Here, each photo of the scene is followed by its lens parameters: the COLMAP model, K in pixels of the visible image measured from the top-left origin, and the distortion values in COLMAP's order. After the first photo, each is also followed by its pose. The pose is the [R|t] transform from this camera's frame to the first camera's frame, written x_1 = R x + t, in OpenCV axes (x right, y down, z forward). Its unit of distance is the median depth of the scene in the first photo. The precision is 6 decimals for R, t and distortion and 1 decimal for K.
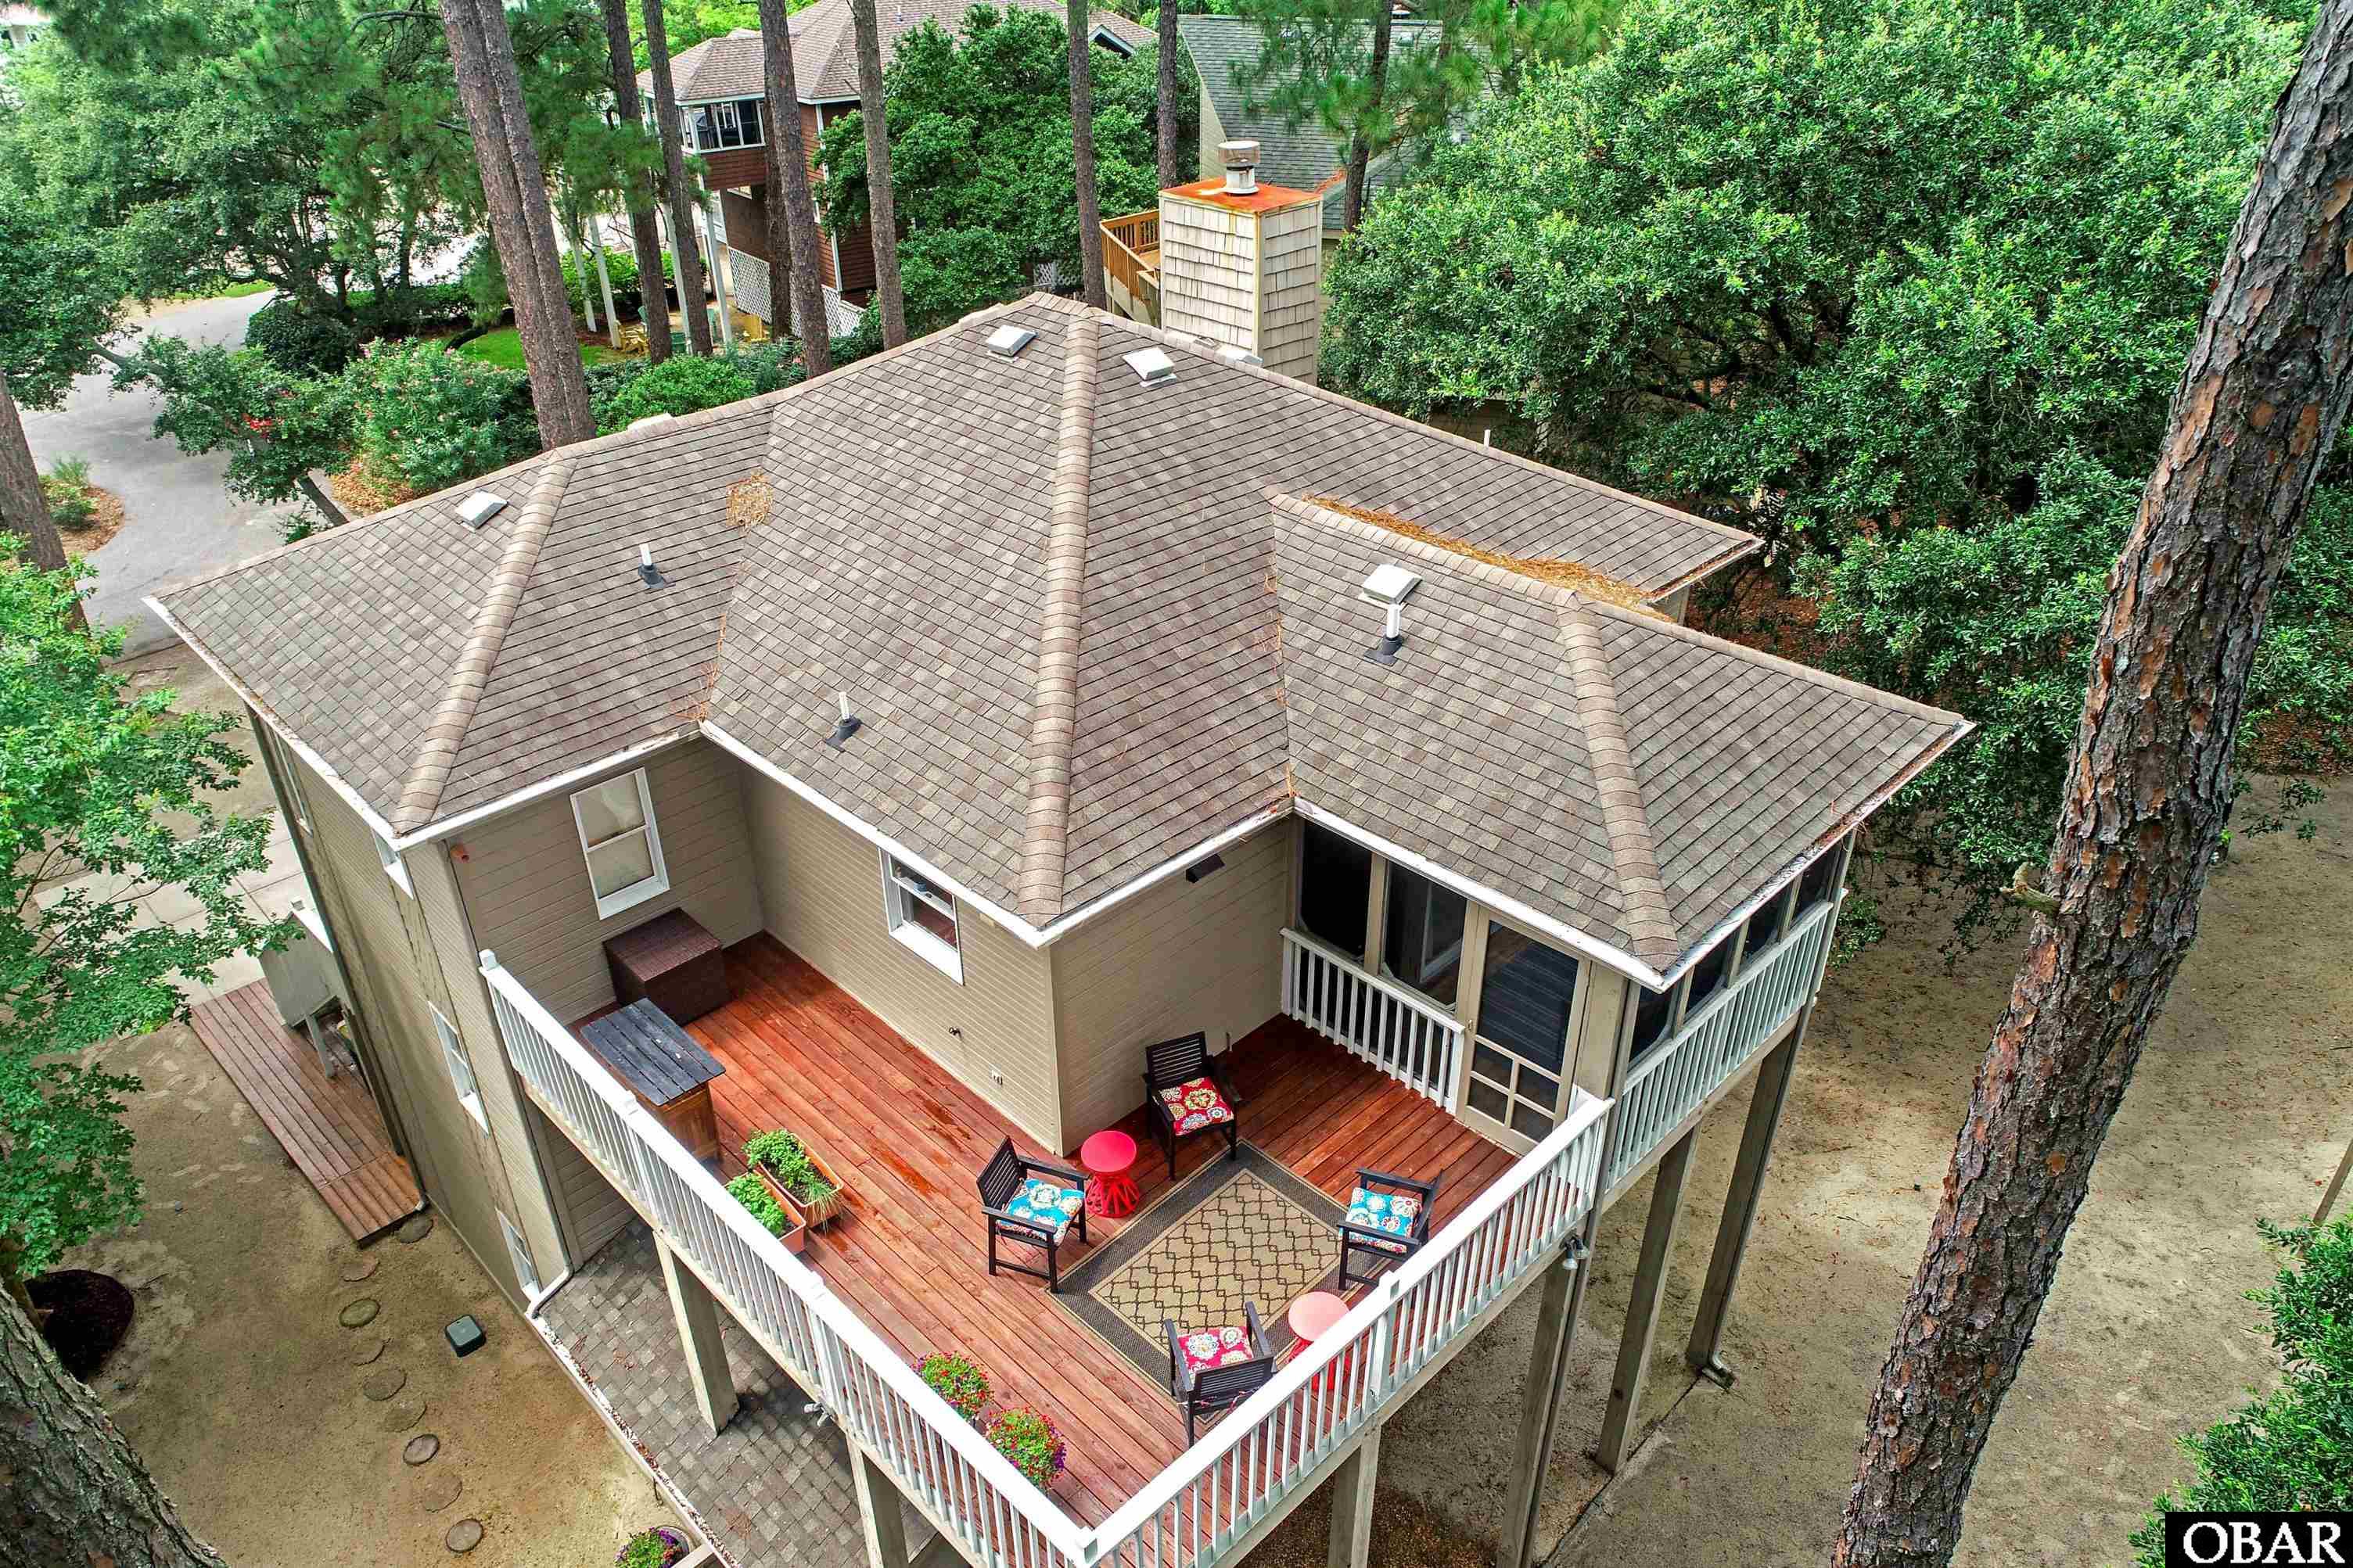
lens RADIAL K [[1550.4, 0, 1177.7], [0, 1550.4, 778.1], [0, 0, 1]] dist [0.000336, -0.002006]
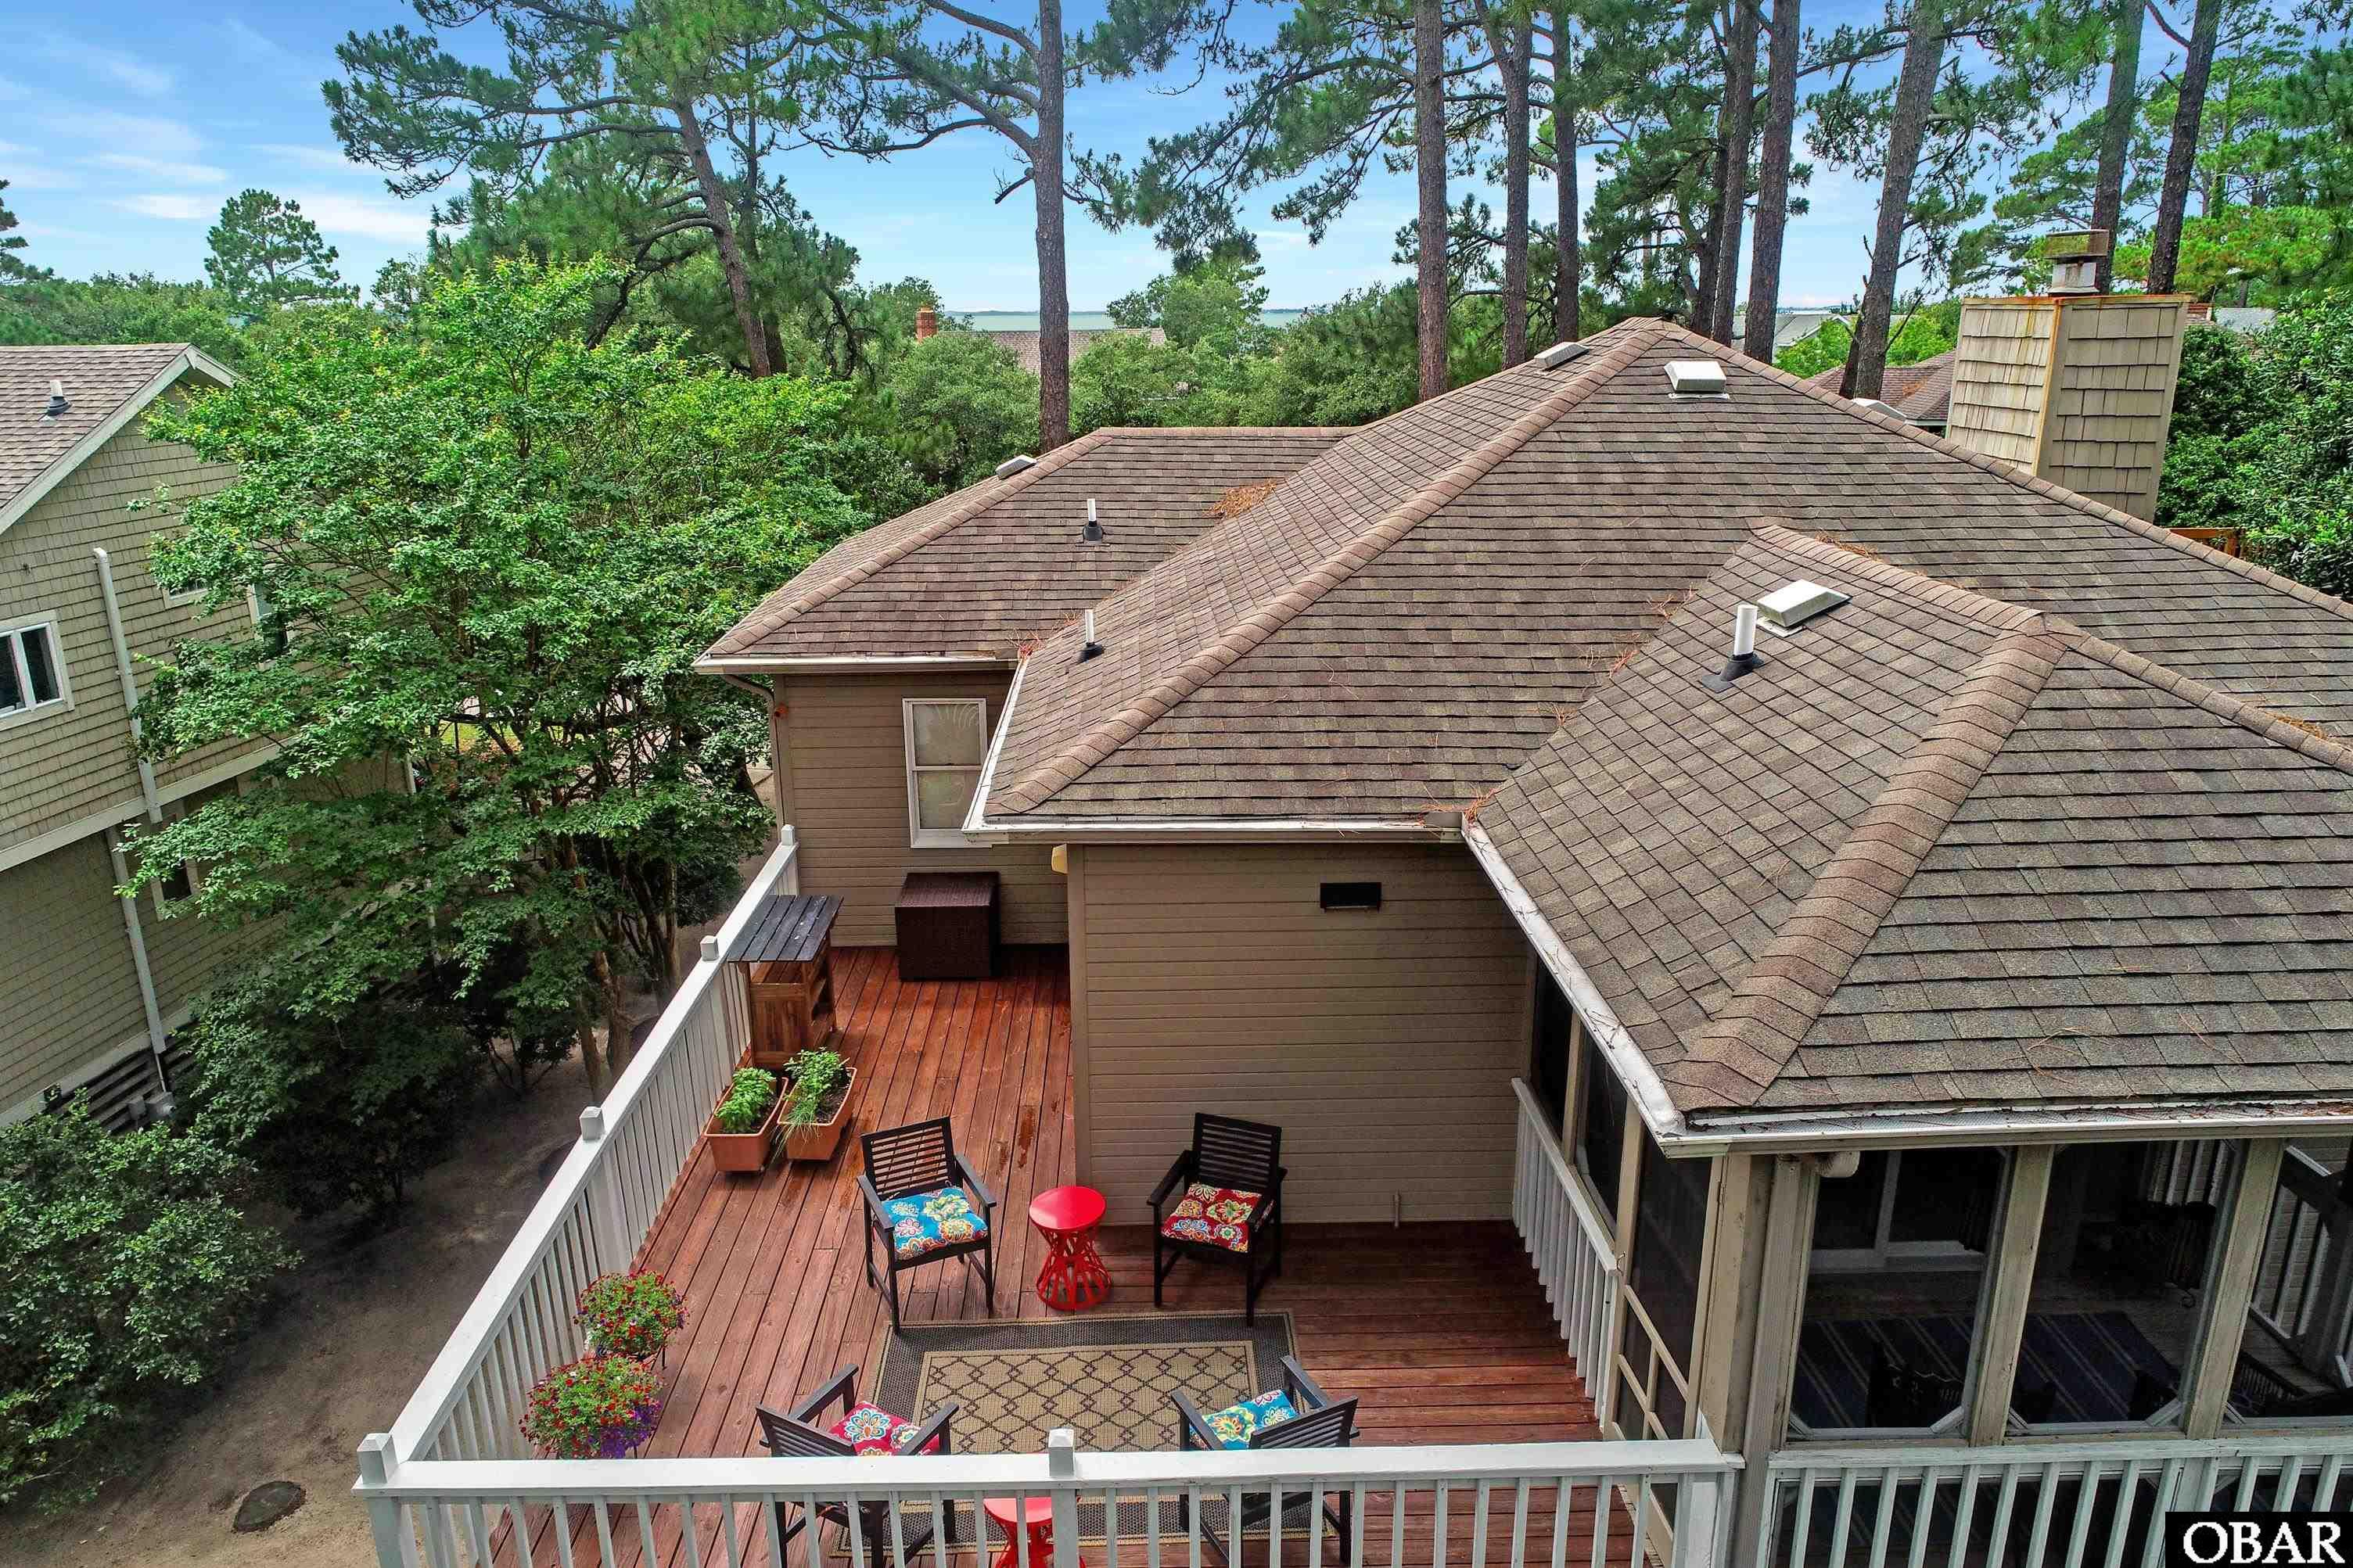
lens RADIAL K [[1550.4, 0, 1175.6], [0, 1550.4, 793.7], [0, 0, 1]] dist [0.000336, -0.002006]
pose [[0.733782, 0.208056, -0.646744, 0.381799], [-0.352058, 0.930614, -0.100062, 0.105495], [0.581050, 0.301115, 0.756115, 0.385802]]
